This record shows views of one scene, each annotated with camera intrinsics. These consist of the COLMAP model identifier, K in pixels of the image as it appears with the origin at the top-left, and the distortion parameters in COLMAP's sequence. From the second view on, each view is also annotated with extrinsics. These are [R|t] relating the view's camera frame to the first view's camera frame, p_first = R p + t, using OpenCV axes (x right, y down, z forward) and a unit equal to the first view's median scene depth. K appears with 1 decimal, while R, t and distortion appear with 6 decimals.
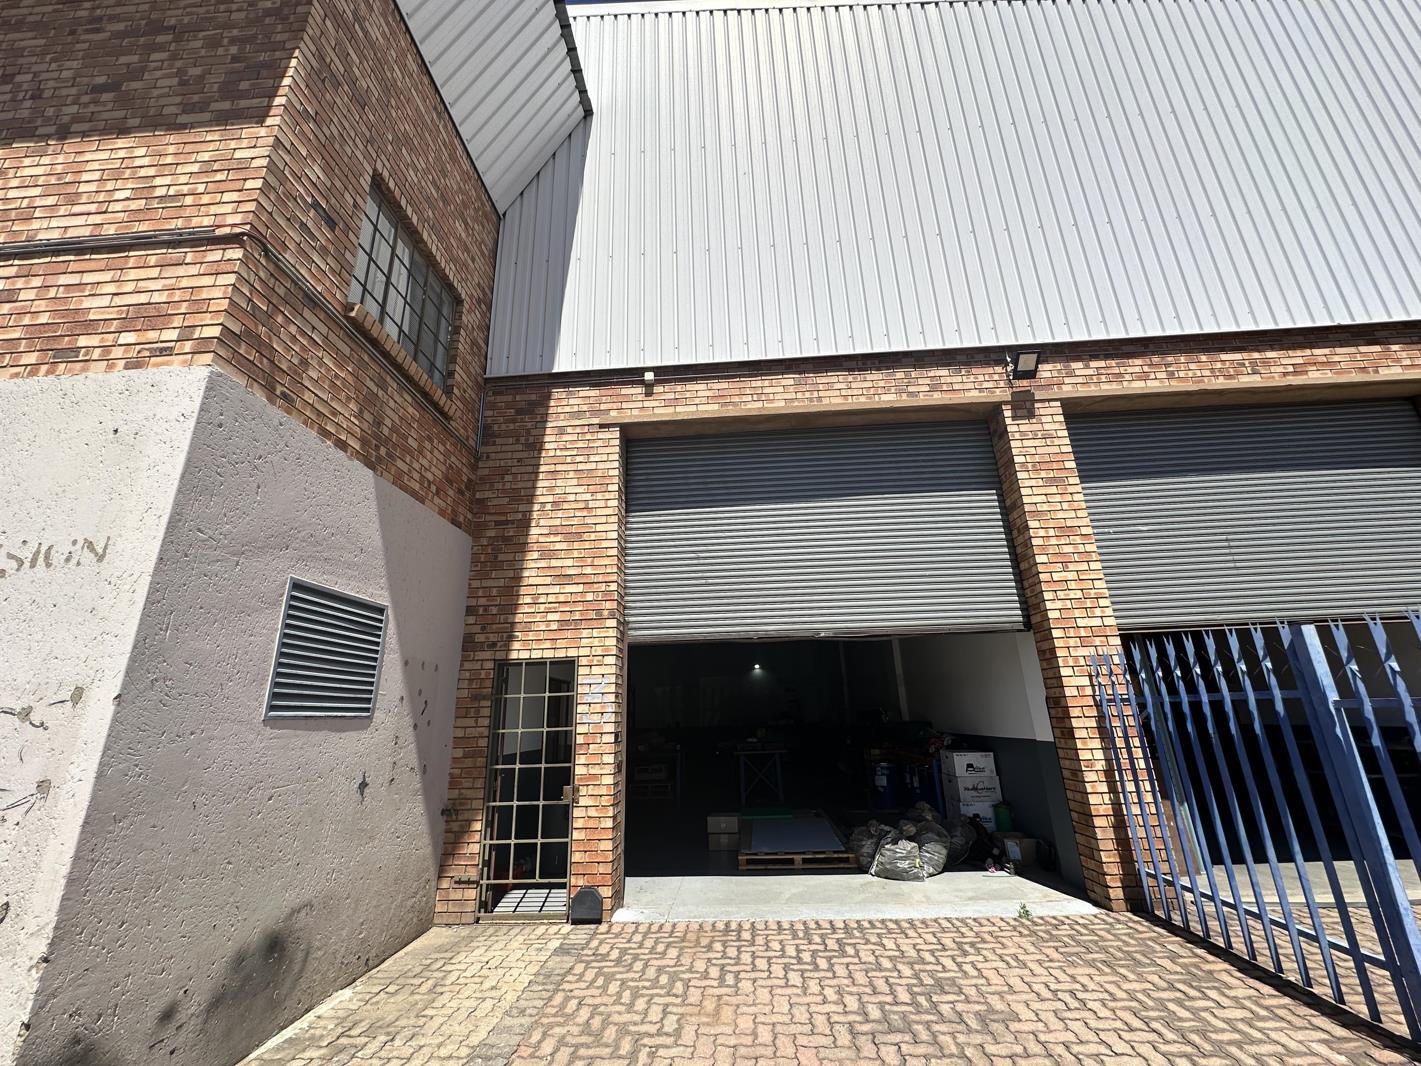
lens RADIAL K [[568.7, 0, 714.6], [0, 568.7, 535.0], [0, 0, 1]] dist [-0.003325, 0.000662]
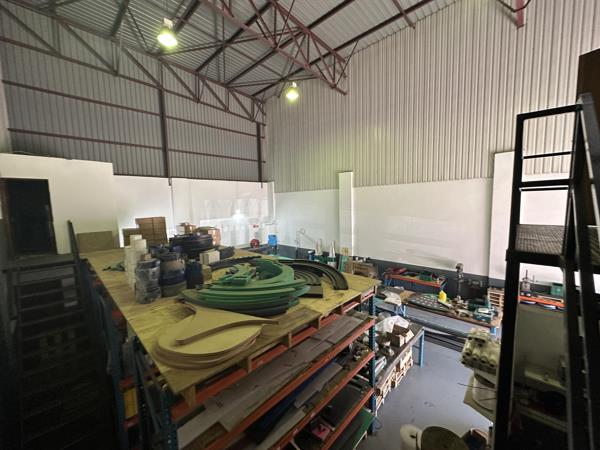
lens RADIAL K [[240.1, 0, 299.9], [0, 240.1, 224.3], [0, 0, 1]] dist [-0.003325, 0.000662]
pose [[0.658614, -0.053840, 0.750552, -0.654313], [-0.224009, 0.938186, 0.263869, 0.130452], [-0.718364, -0.341918, 0.605842, 1.097083]]
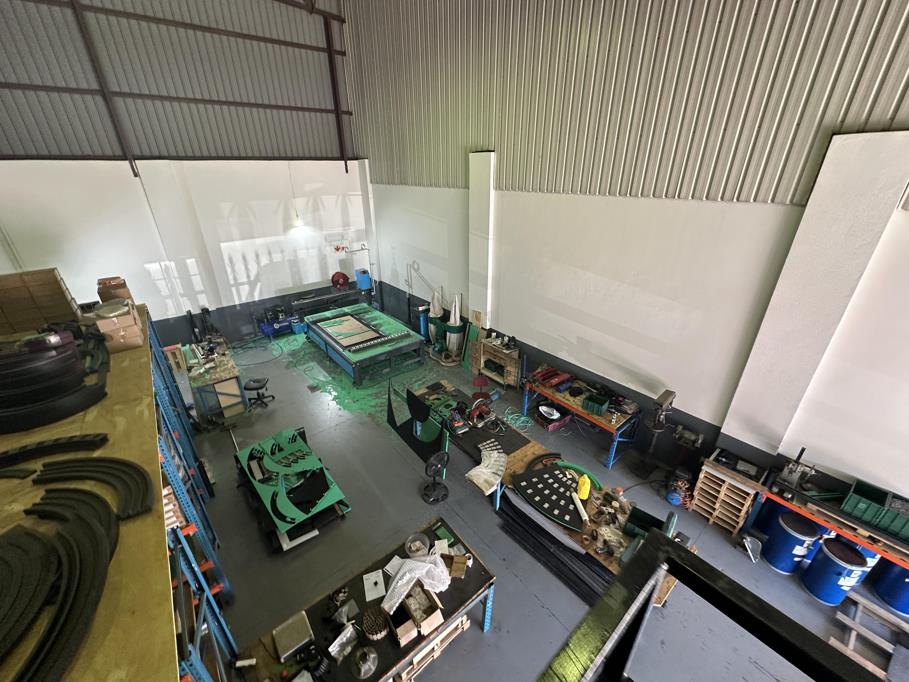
lens RADIAL K [[363.8, 0, 453.7], [0, 363.8, 340.7], [0, 0, 1]] dist [-0.003325, 0.000662]
pose [[0.742964, -0.263683, 0.615204, -0.273035], [-0.217529, 0.774115, 0.594497, 0.013746], [-0.632998, -0.575514, 0.517781, 1.118913]]
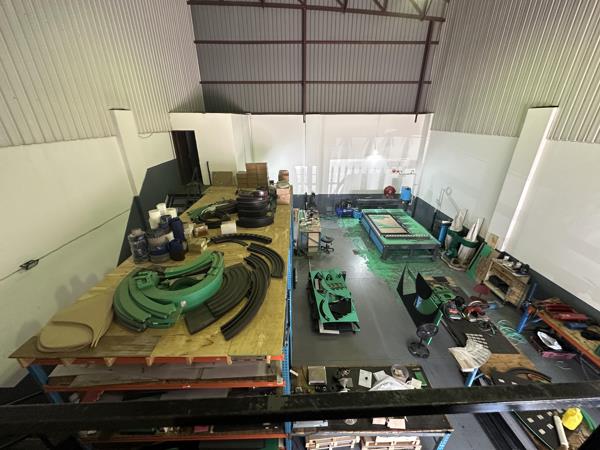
lens RADIAL K [[240.1, 0, 299.3], [0, 240.1, 224.8], [0, 0, 1]] dist [-0.003325, 0.000662]
pose [[0.997146, 0.000490, 0.075490, -0.309661], [-0.050217, 0.750955, 0.658442, 0.004516], [-0.056367, -0.660354, 0.748836, 1.096606]]
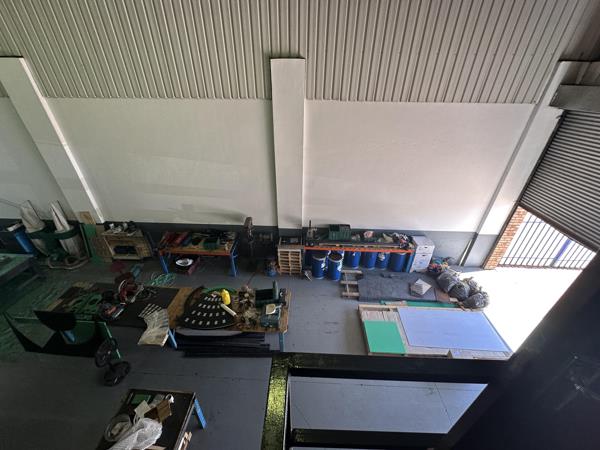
lens RADIAL K [[240.1, 0, 299.4], [0, 240.1, 224.5], [0, 0, 1]] dist [-0.003325, 0.000662]
pose [[-0.006653, -0.494112, 0.869373, -0.250946], [-0.309112, 0.827828, 0.468135, 0.017138], [-0.951002, -0.265619, -0.158243, 1.121657]]
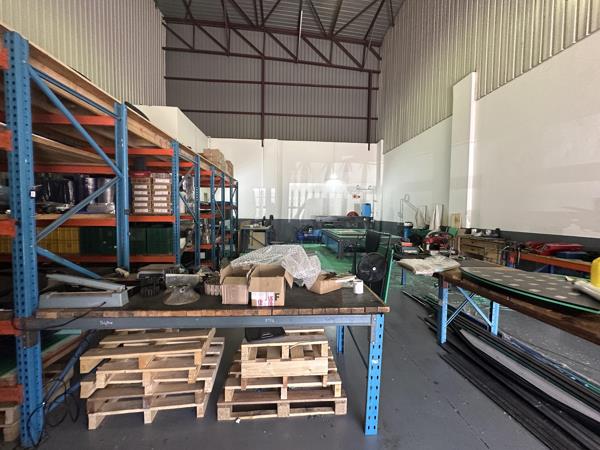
lens RADIAL K [[240.1, 0, 300.0], [0, 240.1, 224.0], [0, 0, 1]] dist [-0.003325, 0.000662]
pose [[0.991474, 0.040591, 0.123822, -0.147133], [-0.081056, 0.936143, 0.342149, 0.331398], [-0.102027, -0.349269, 0.931452, 1.021347]]
